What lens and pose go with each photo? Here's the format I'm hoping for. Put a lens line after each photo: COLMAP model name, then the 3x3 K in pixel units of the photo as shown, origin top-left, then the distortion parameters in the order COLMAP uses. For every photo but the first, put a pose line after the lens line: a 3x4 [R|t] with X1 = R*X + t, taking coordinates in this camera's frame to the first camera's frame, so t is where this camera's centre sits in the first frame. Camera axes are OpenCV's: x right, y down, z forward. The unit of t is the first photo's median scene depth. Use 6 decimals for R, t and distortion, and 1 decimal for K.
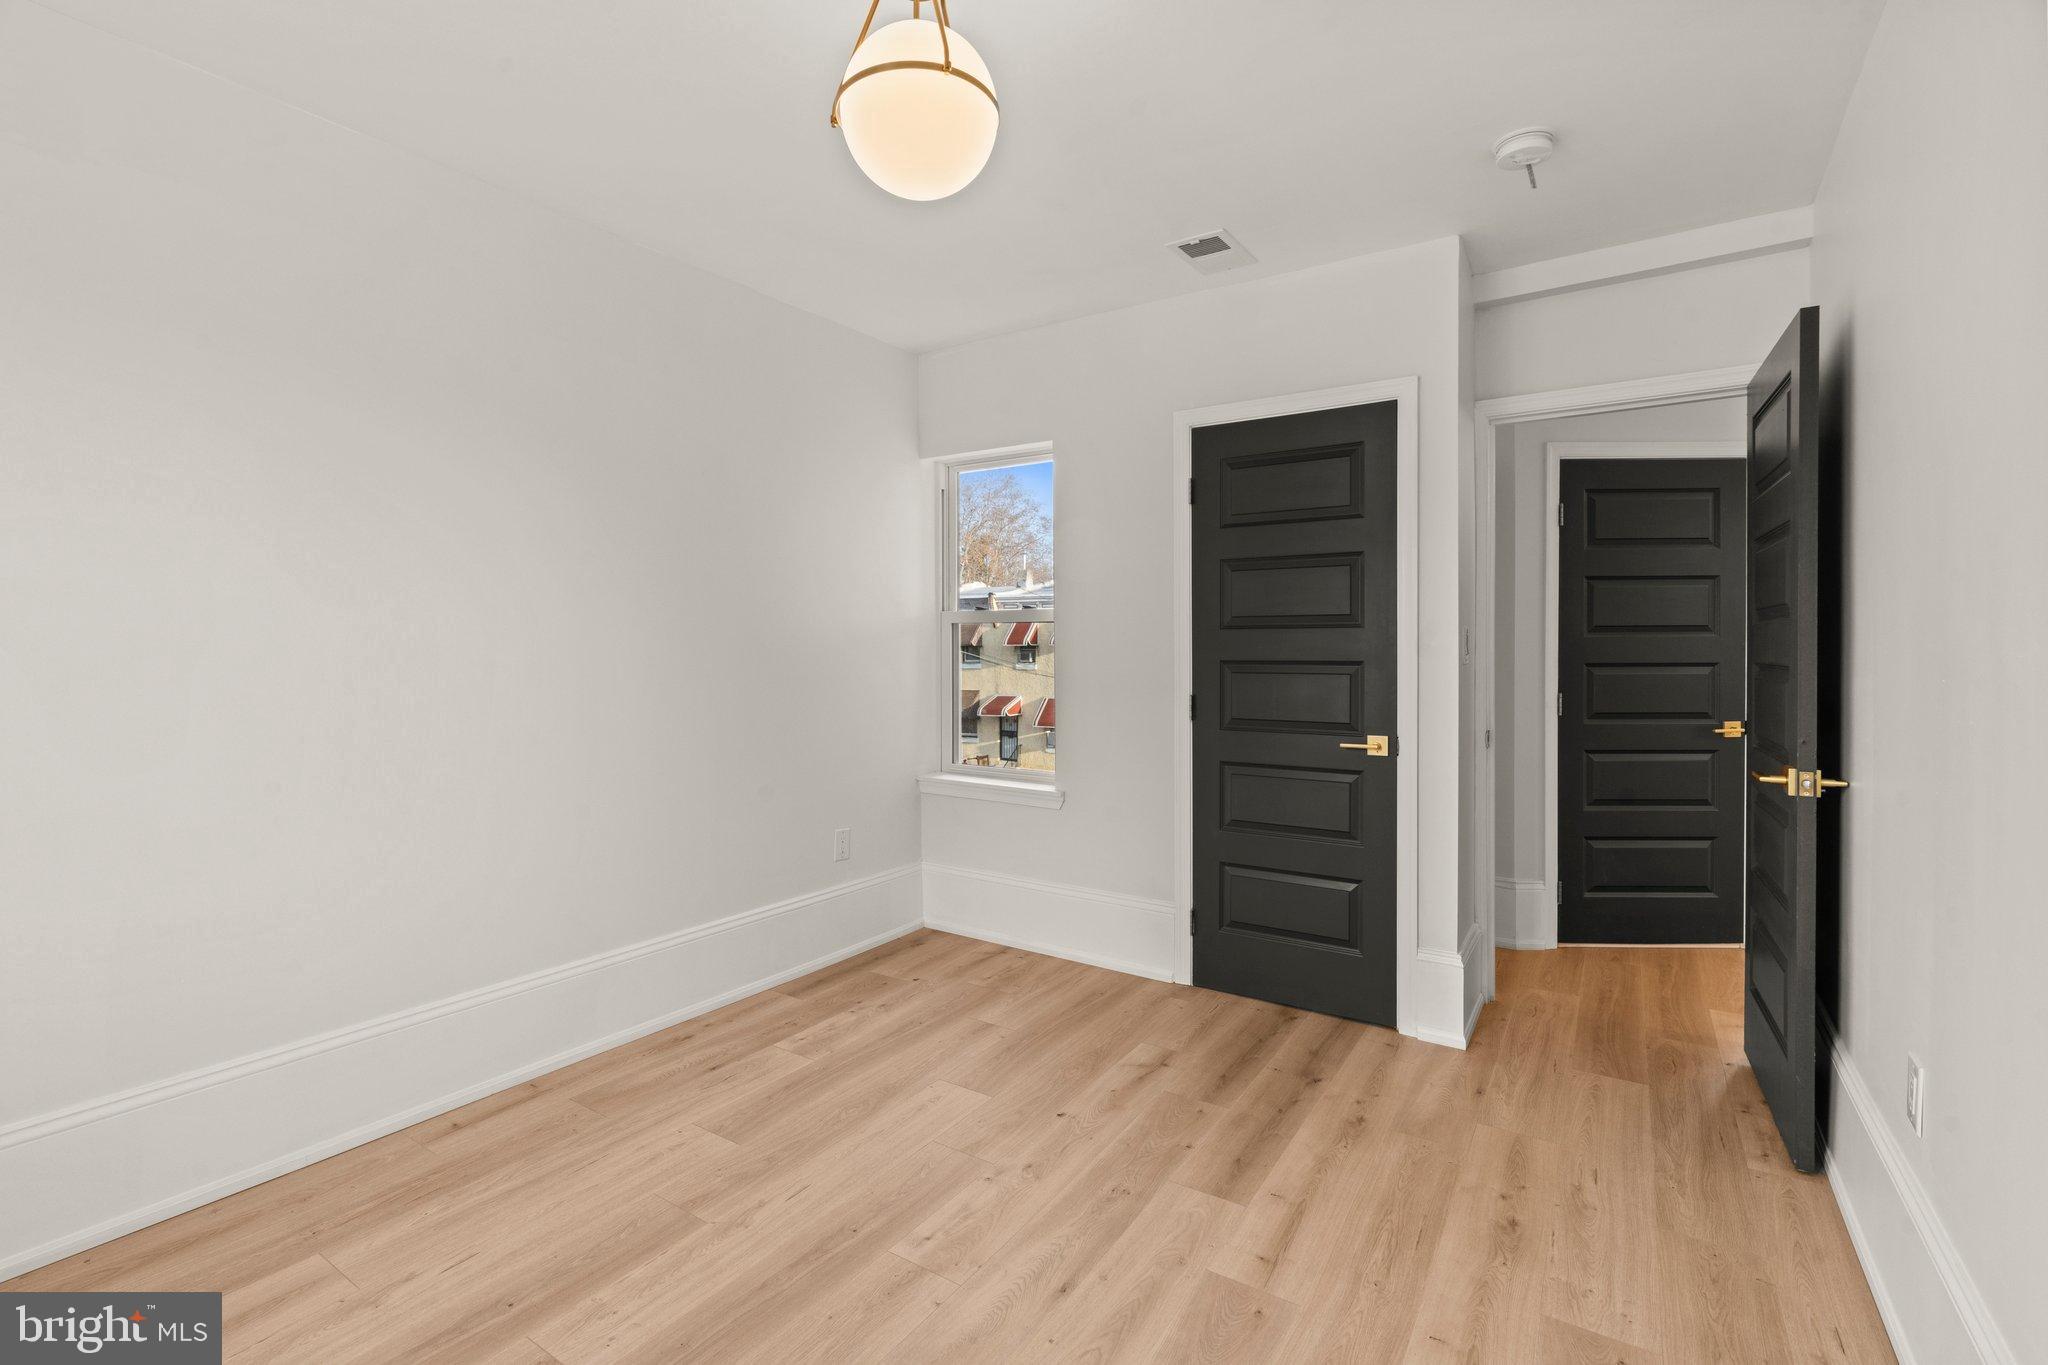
lens RADIAL K [[923.2, 0, 1006.4], [0, 923.2, 679.5], [0, 0, 1]] dist [-0.001476, 0.000672]
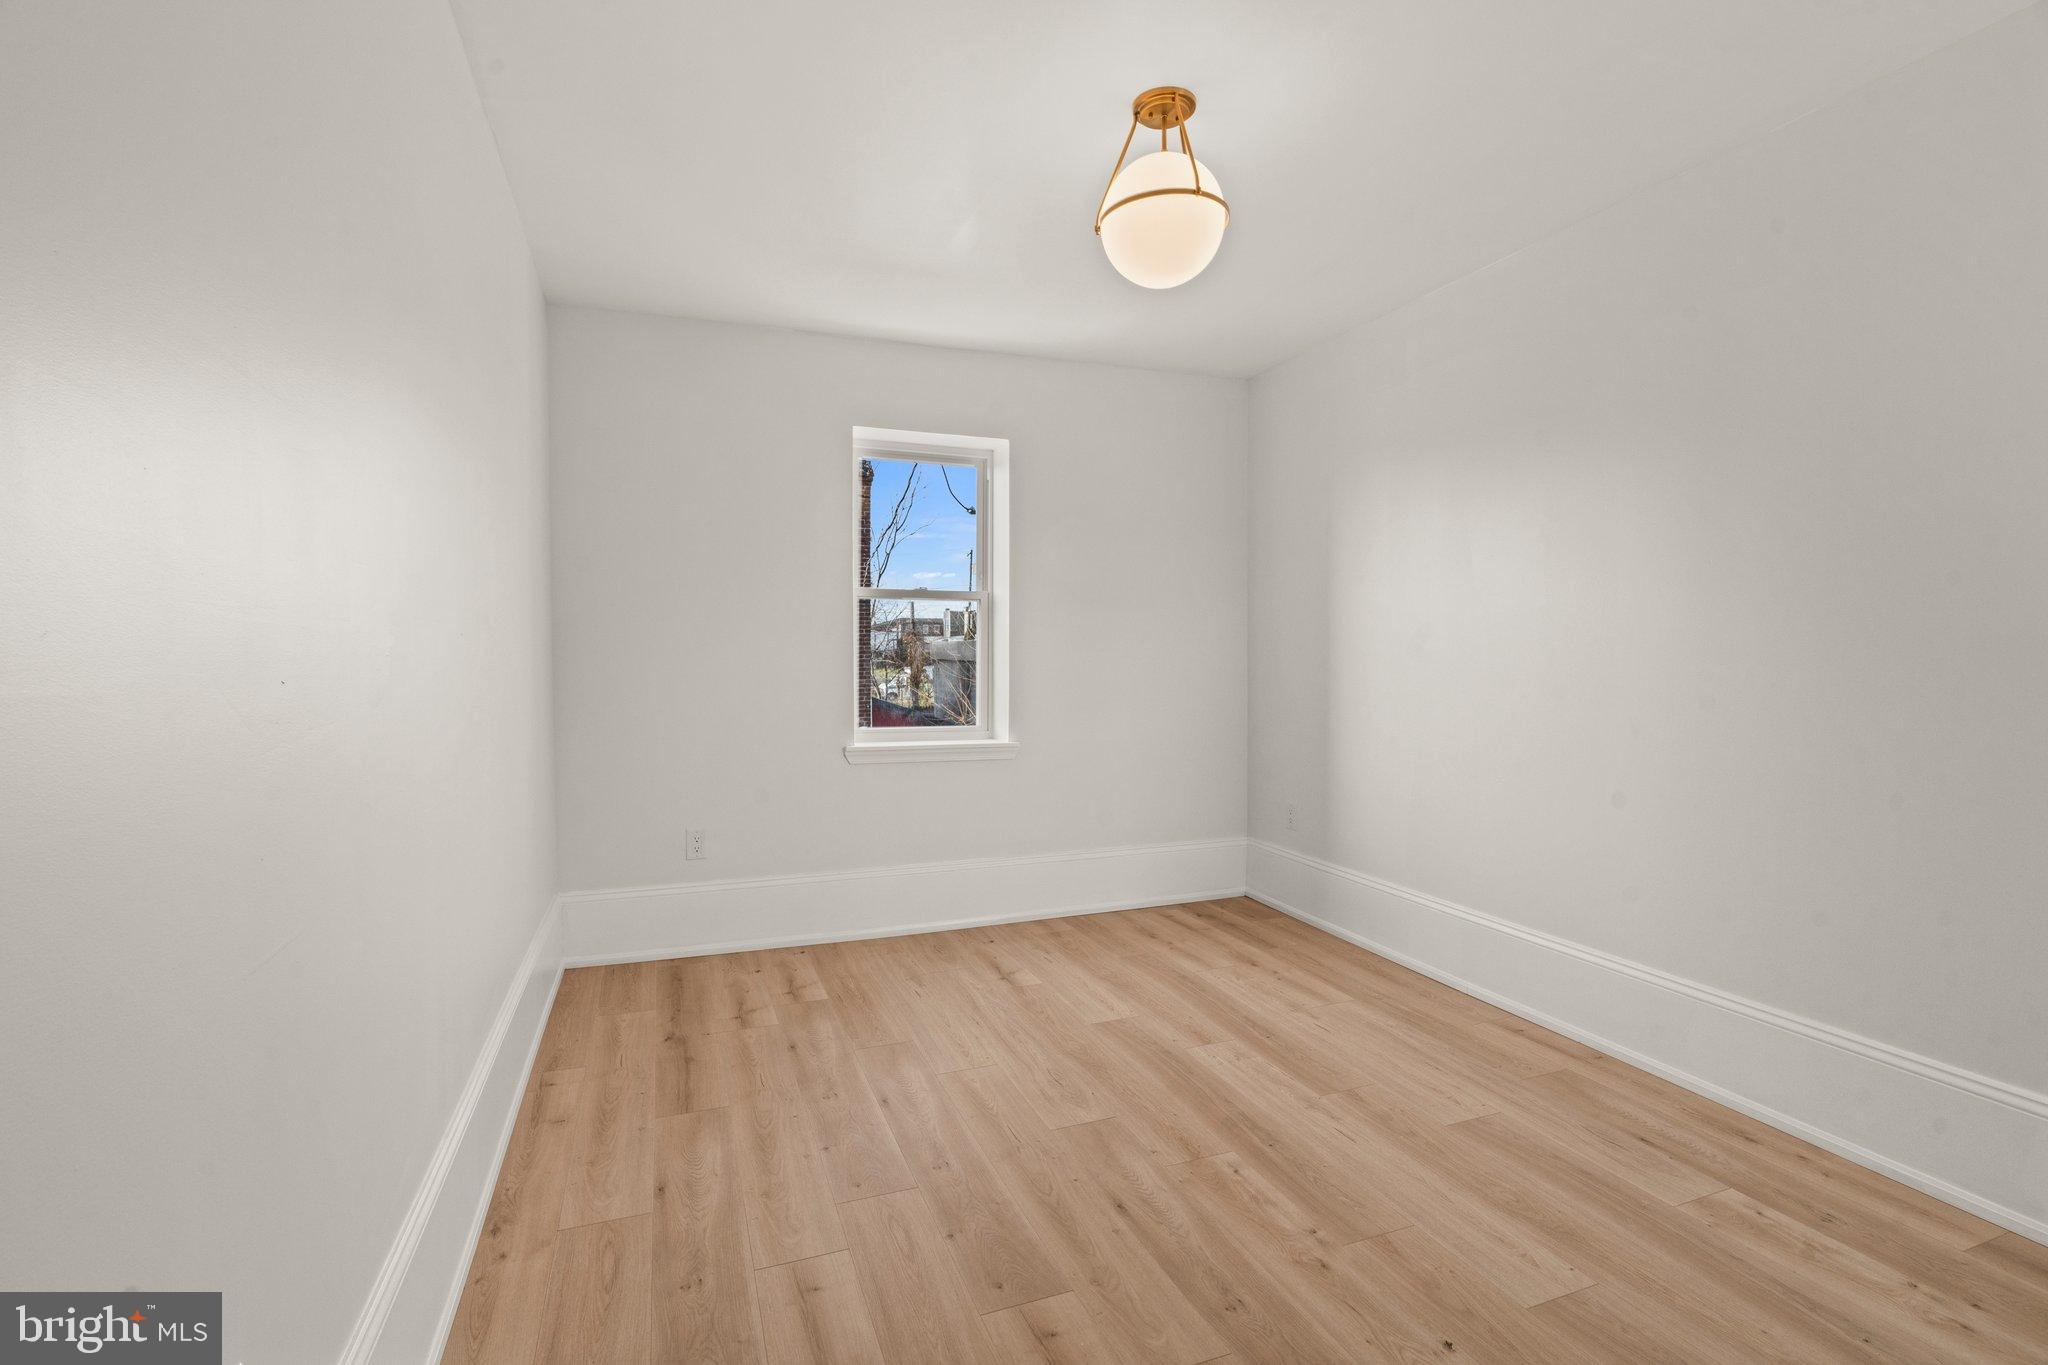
lens RADIAL K [[937.2, 0, 1022.6], [0, 937.2, 649.7], [0, 0, 1]] dist [-0.001944, 0.007518]
pose [[-0.574315, -0.001151, -0.818633, 0.906428], [-0.021131, 0.999687, 0.013419, -0.030518], [0.818361, 0.025006, -0.574160, 1.303168]]
